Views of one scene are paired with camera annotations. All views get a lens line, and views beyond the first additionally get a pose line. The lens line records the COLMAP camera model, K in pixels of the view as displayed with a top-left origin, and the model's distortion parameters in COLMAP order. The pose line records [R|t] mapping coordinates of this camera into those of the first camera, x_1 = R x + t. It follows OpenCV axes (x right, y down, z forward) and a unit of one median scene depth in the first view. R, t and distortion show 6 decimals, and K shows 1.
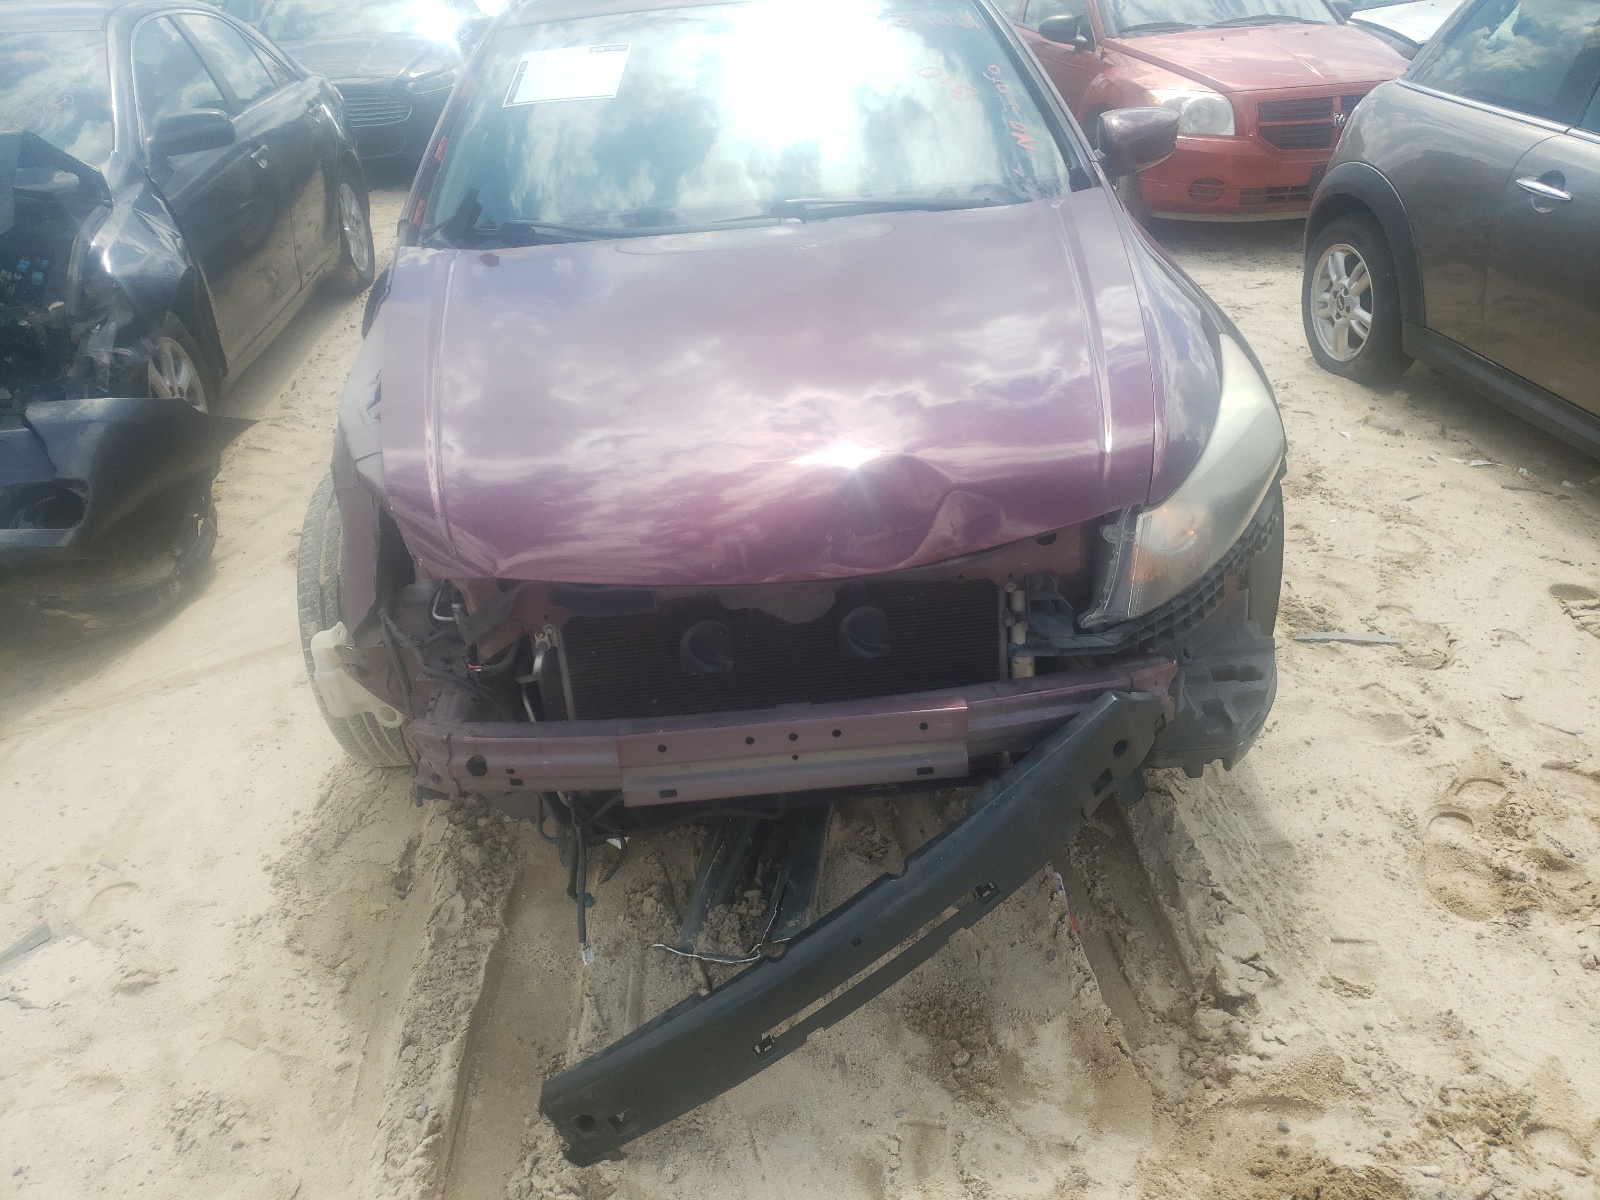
lens RADIAL K [[1214.9, 0, 799.5], [0, 1214.9, 595.4], [0, 0, 1]] dist [0.013823, -0.000682]
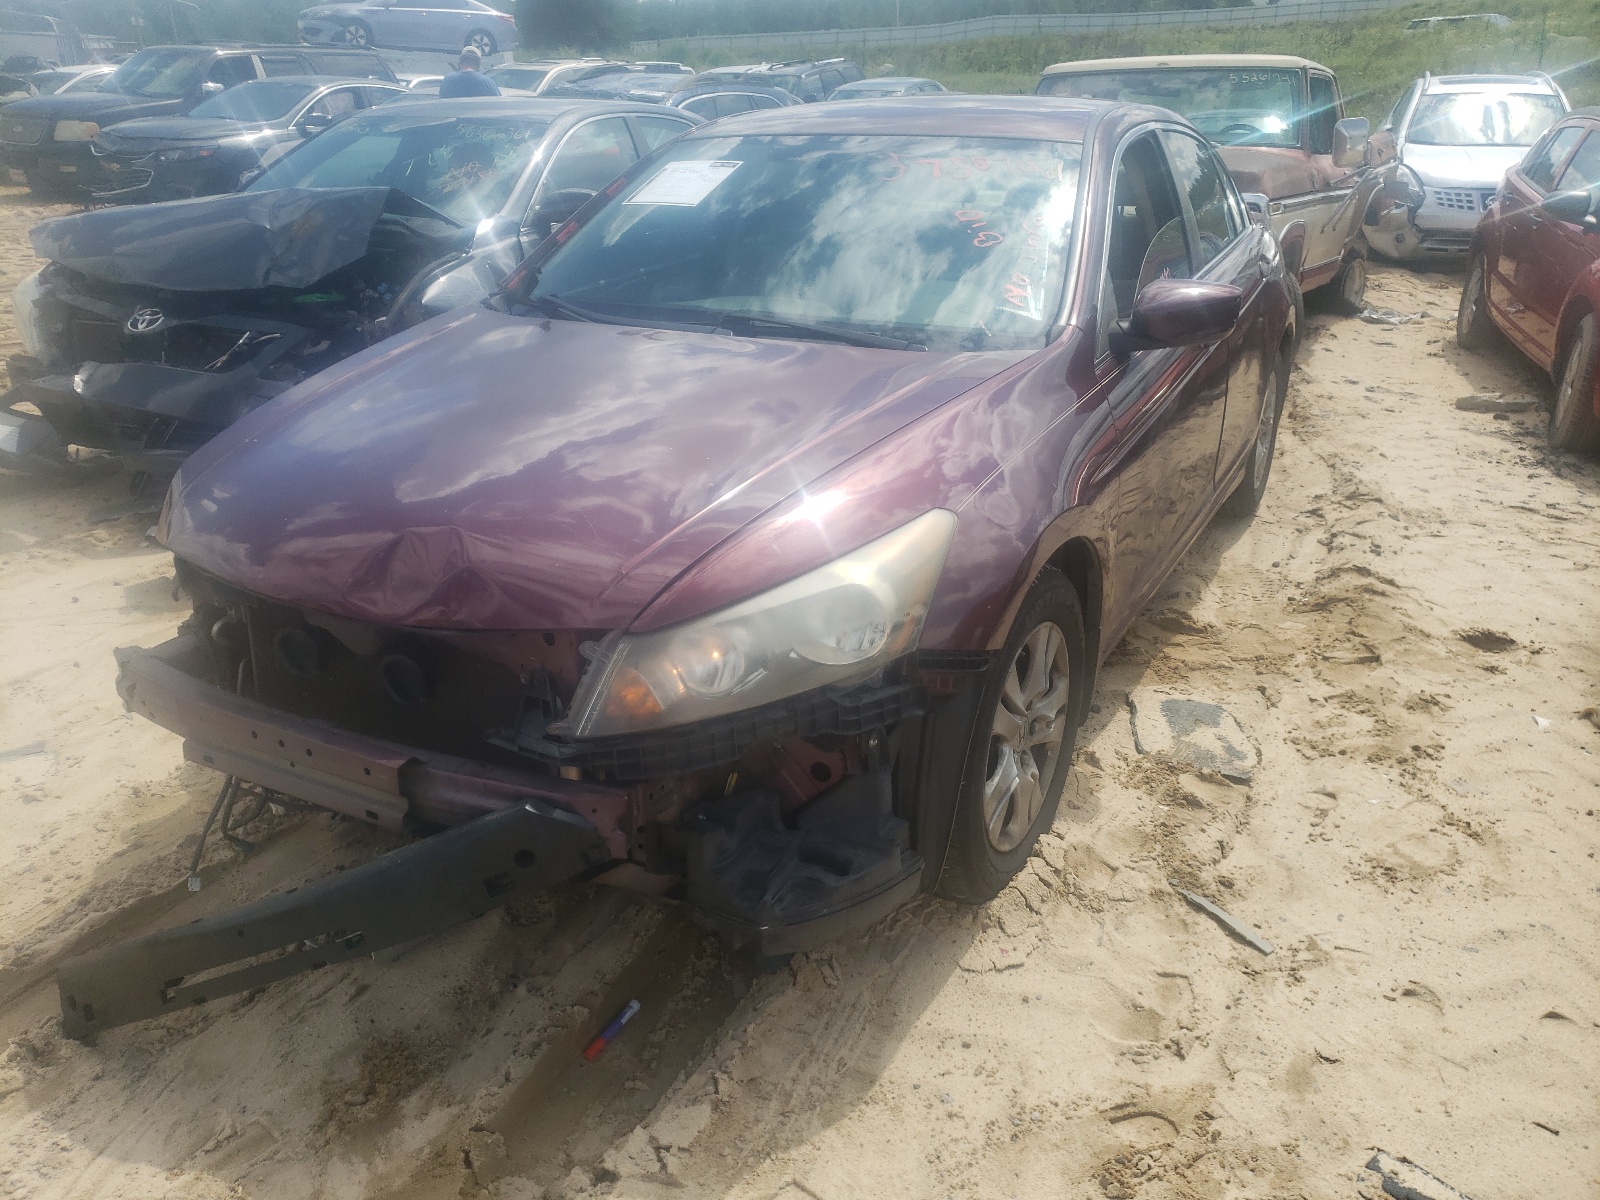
lens RADIAL K [[1214.9, 0, 799.0], [0, 1214.9, 604.0], [0, 0, 1]] dist [0.013823, -0.000682]
pose [[0.855697, 0.254166, -0.450757, 0.599627], [-0.290243, 0.956885, -0.011431, -0.090392], [0.428417, 0.140611, 0.892573, 0.123600]]
